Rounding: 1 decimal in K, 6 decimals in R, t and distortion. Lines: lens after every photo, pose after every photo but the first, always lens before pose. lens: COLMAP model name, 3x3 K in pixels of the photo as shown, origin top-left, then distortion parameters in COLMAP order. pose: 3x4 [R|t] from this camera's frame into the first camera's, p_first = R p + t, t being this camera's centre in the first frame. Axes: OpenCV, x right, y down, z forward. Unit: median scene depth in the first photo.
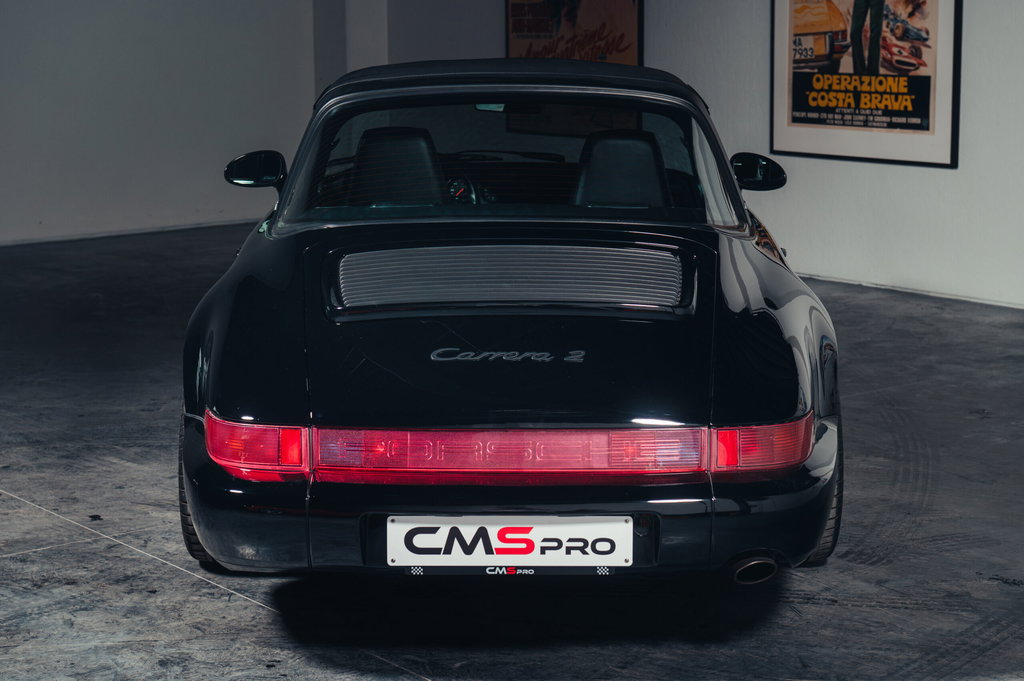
lens RADIAL K [[1978.5, 0, 502.0], [0, 1978.5, 336.8], [0, 0, 1]] dist [0.055409, 0.000000]
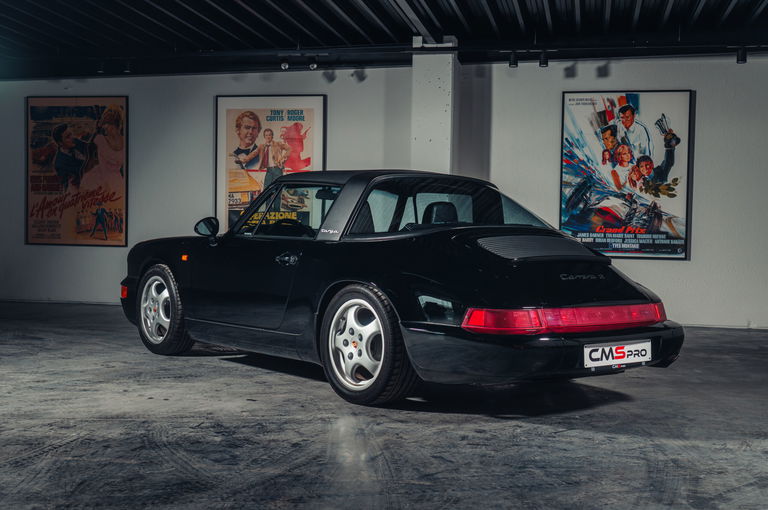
lens RADIAL K [[989.3, 0, 372.9], [0, 989.3, 263.2], [0, 0, 1]] dist [0.041300, 0.000000]
pose [[0.770960, -0.004438, 0.636868, -0.751675], [0.086367, 0.991467, -0.097642, 0.068594], [-0.631000, 0.130283, 0.764765, 0.218285]]
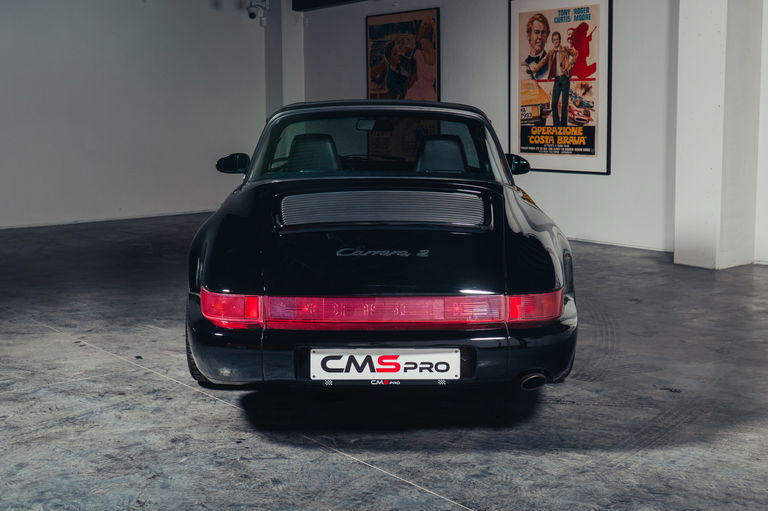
lens RADIAL K [[984.9, 0, 379.6], [0, 984.9, 221.8], [0, 0, 1]] dist [0.008543, 0.000000]
pose [[0.999771, -0.001055, 0.021364, -0.014198], [0.002362, 0.998118, -0.061274, 0.027749], [-0.021259, 0.061310, 0.997892, 0.139222]]
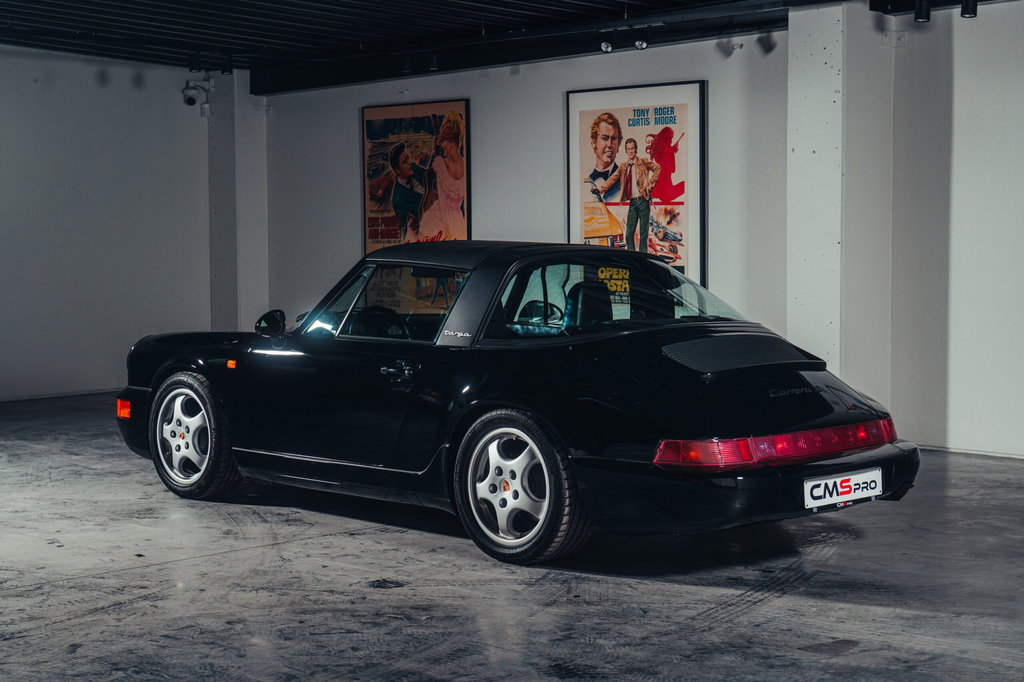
lens RADIAL K [[1691.3, 0, 512.8], [0, 1691.3, 348.1], [0, 0, 1]] dist [0.043605, 0.000000]
pose [[0.991776, -0.007194, 0.127780, -0.098172], [0.019942, 0.994911, -0.098768, 0.072052], [-0.126419, 0.100504, 0.986872, -0.266979]]
